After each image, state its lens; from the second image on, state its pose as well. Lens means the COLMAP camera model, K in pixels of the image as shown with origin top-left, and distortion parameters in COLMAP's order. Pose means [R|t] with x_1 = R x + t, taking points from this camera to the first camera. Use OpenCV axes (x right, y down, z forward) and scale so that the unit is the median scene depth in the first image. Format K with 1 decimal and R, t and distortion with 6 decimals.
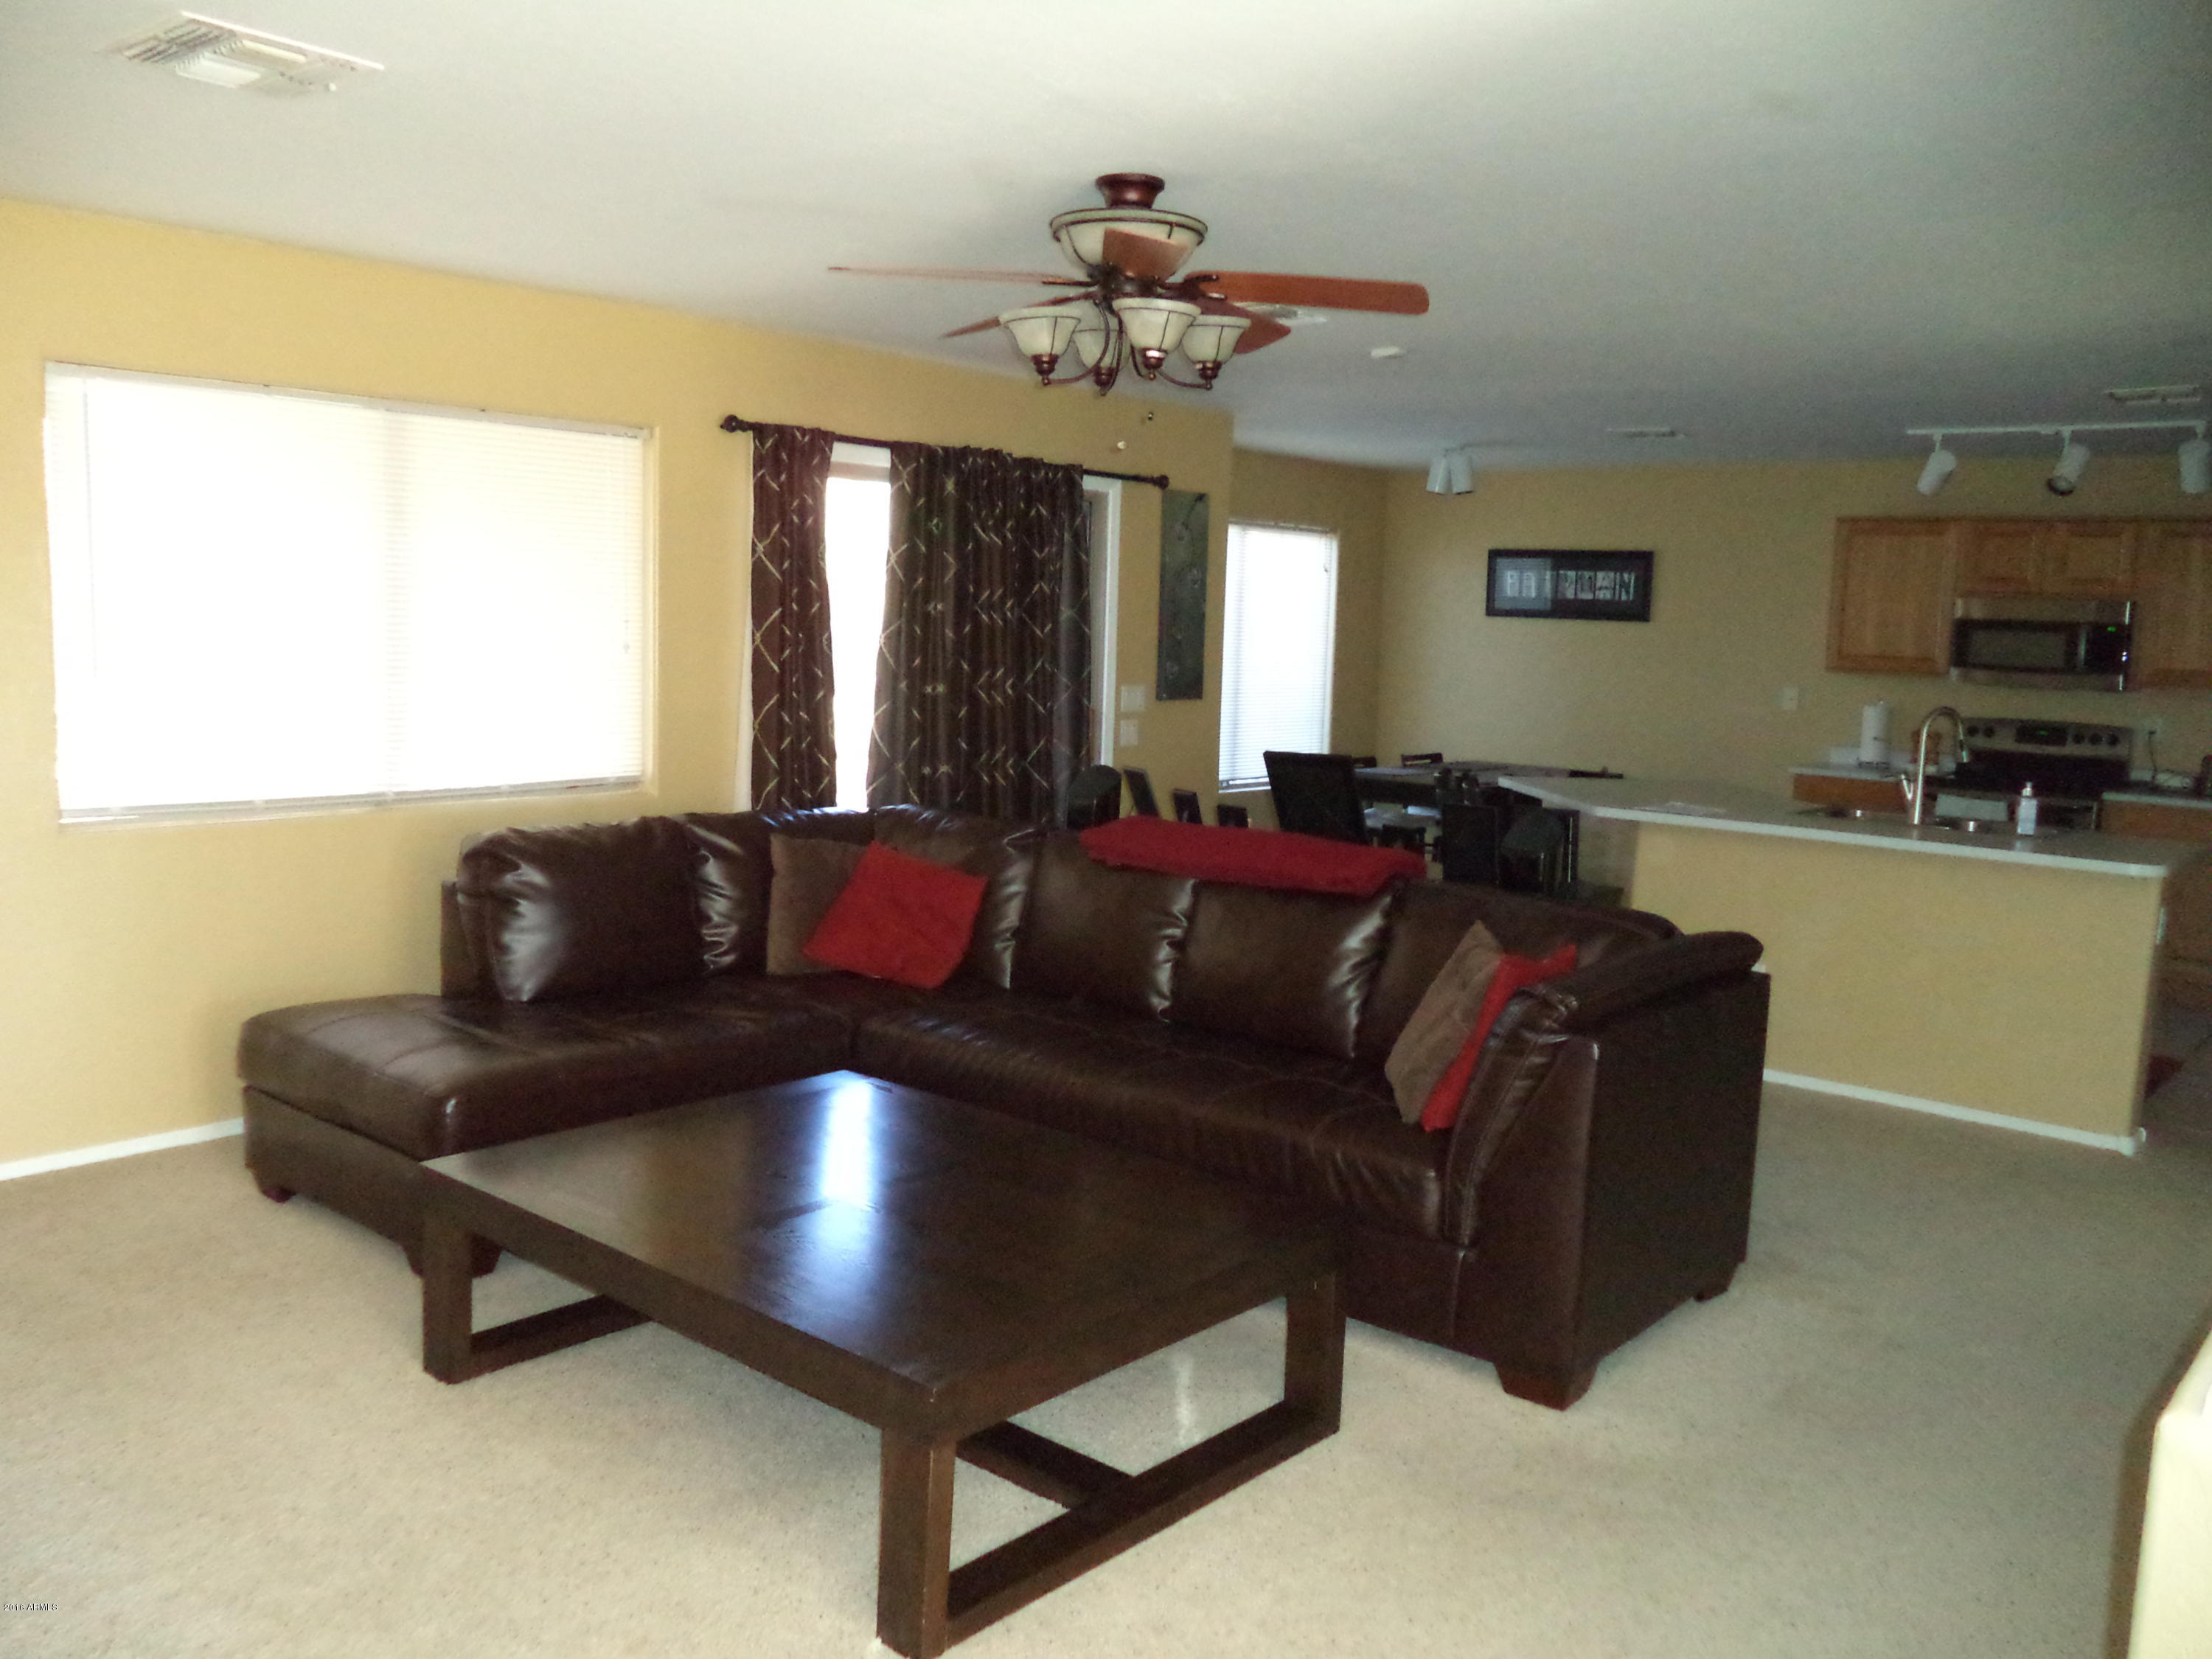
lens RADIAL K [[1798.8, 0, 1113.6], [0, 1798.8, 831.4], [0, 0, 1]] dist [-0.002351, -0.006773]
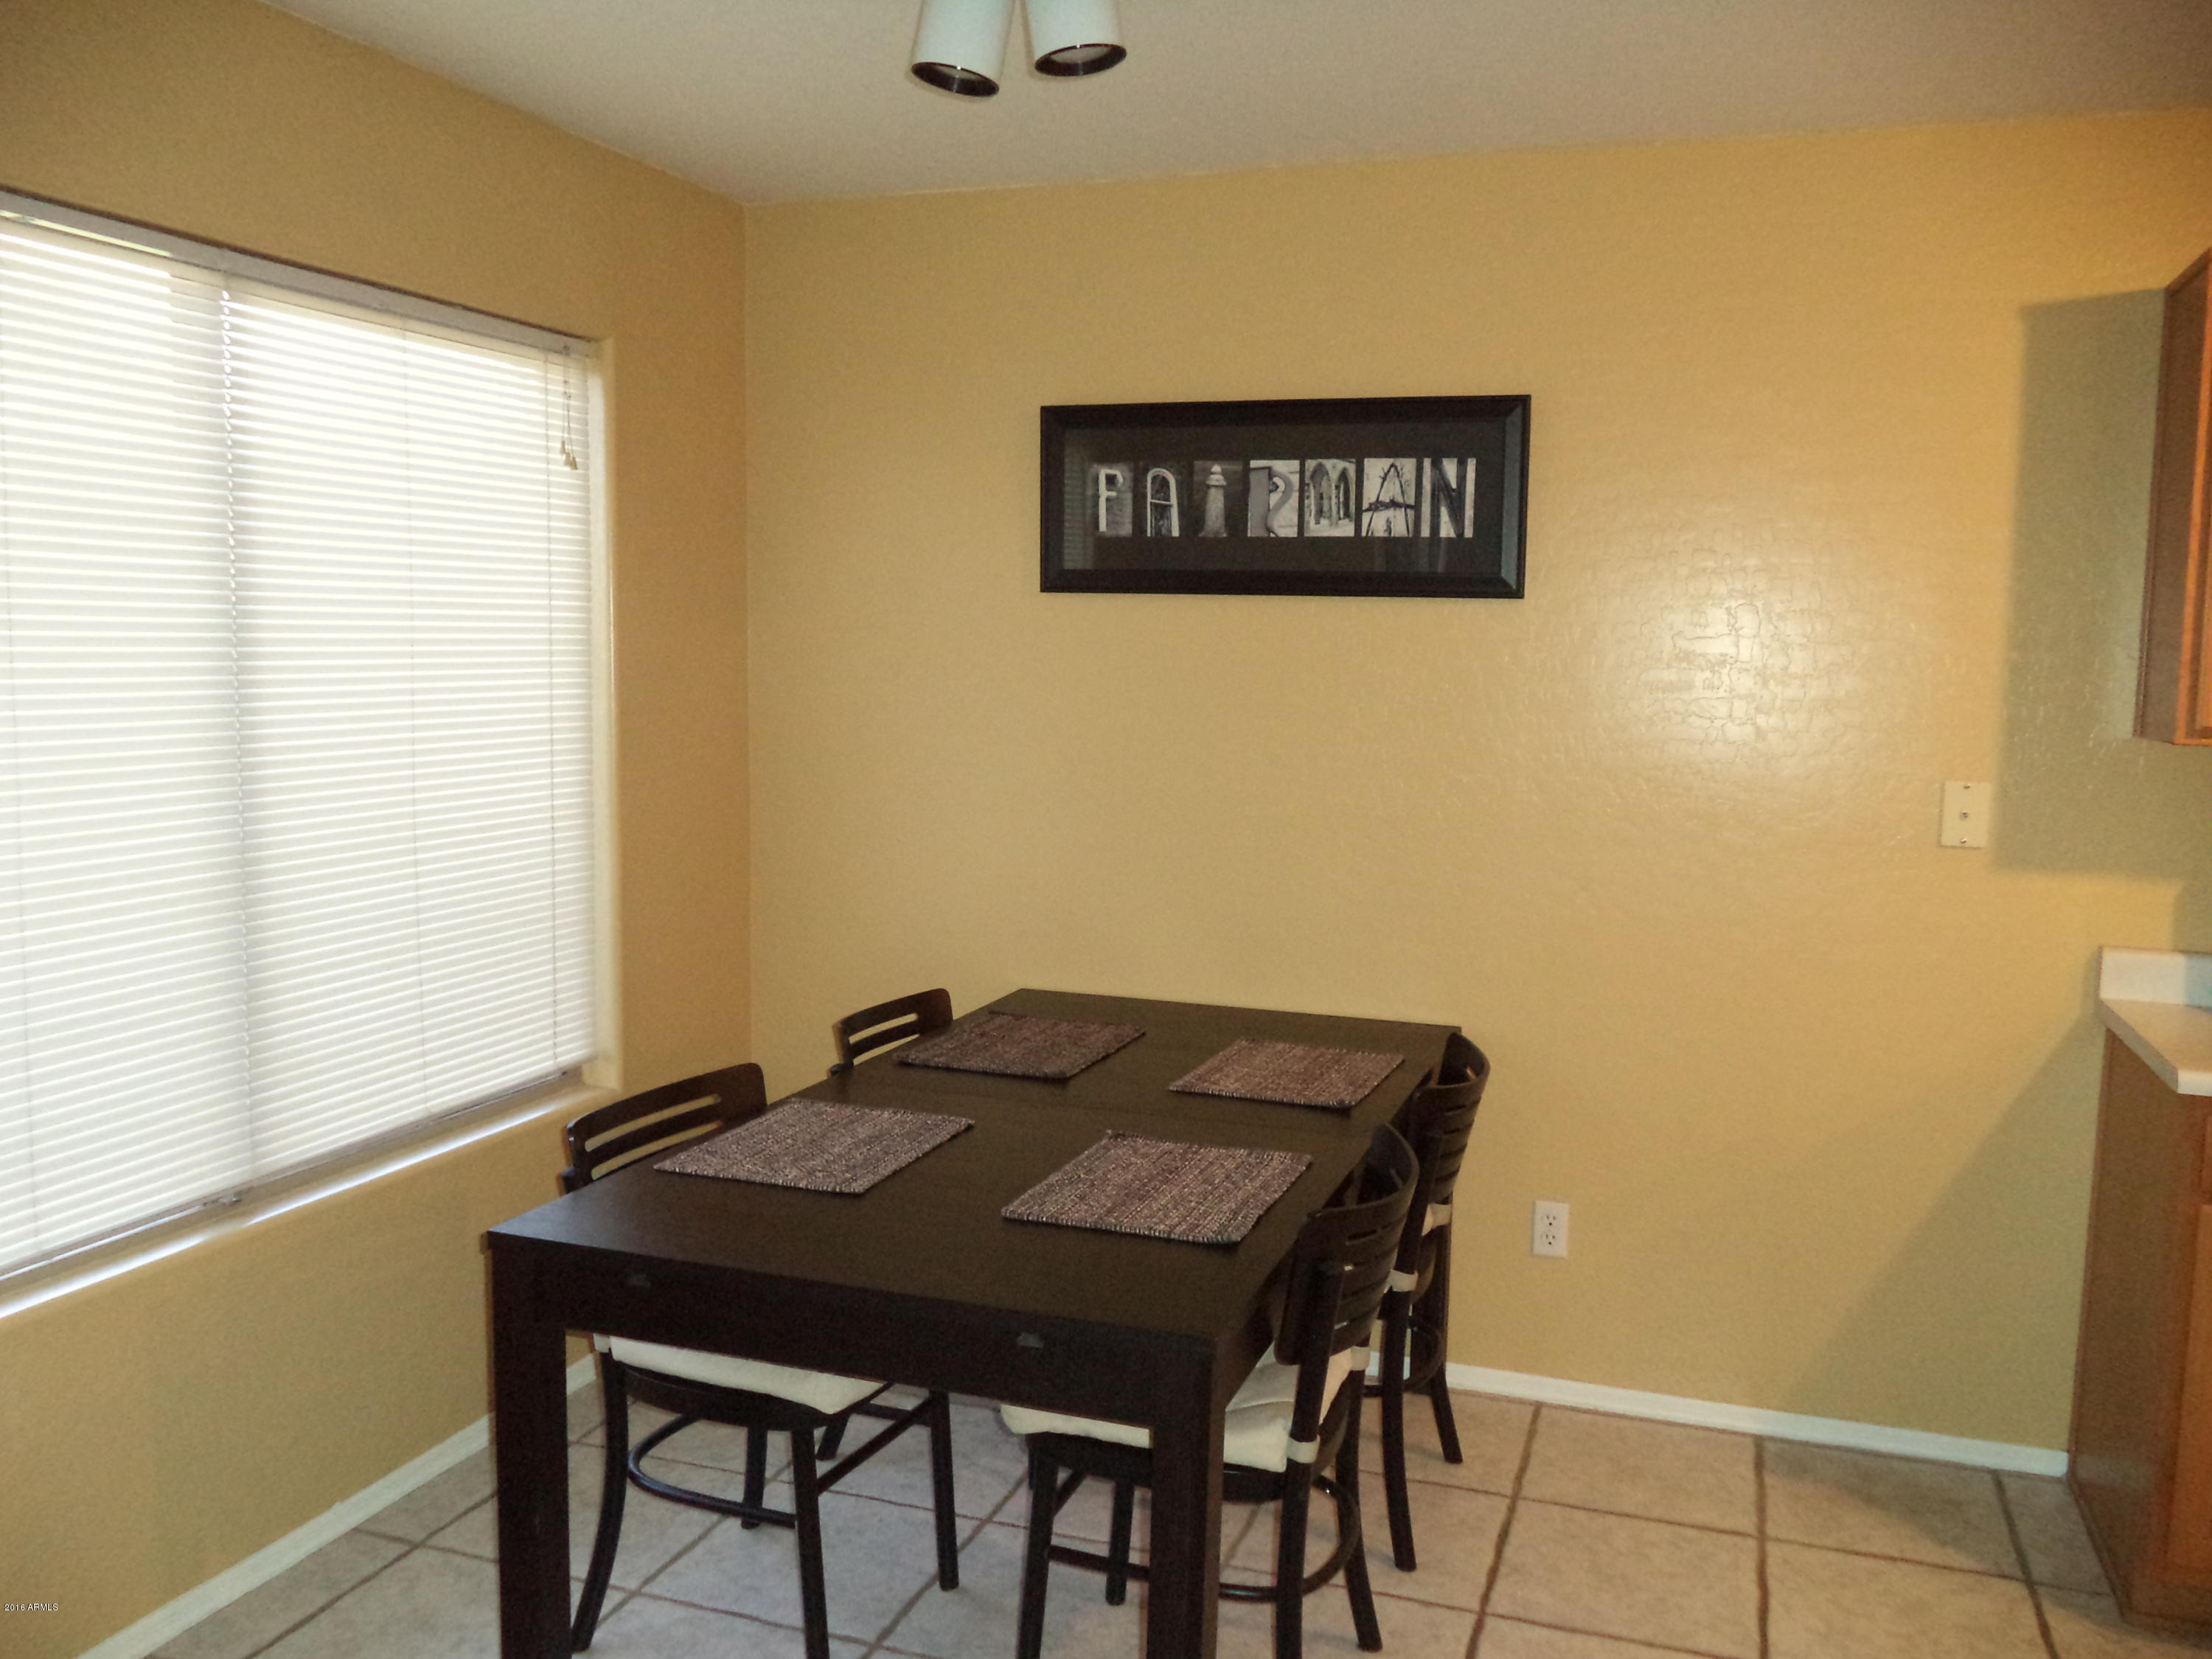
lens RADIAL K [[1798.8, 0, 1115.5], [0, 1798.8, 821.5], [0, 0, 1]] dist [-0.002351, -0.006773]
pose [[0.941211, -0.054475, 0.333397, 0.102303], [0.056145, 0.998412, 0.004633, -0.077901], [-0.333120, 0.014358, 0.942775, 0.685252]]
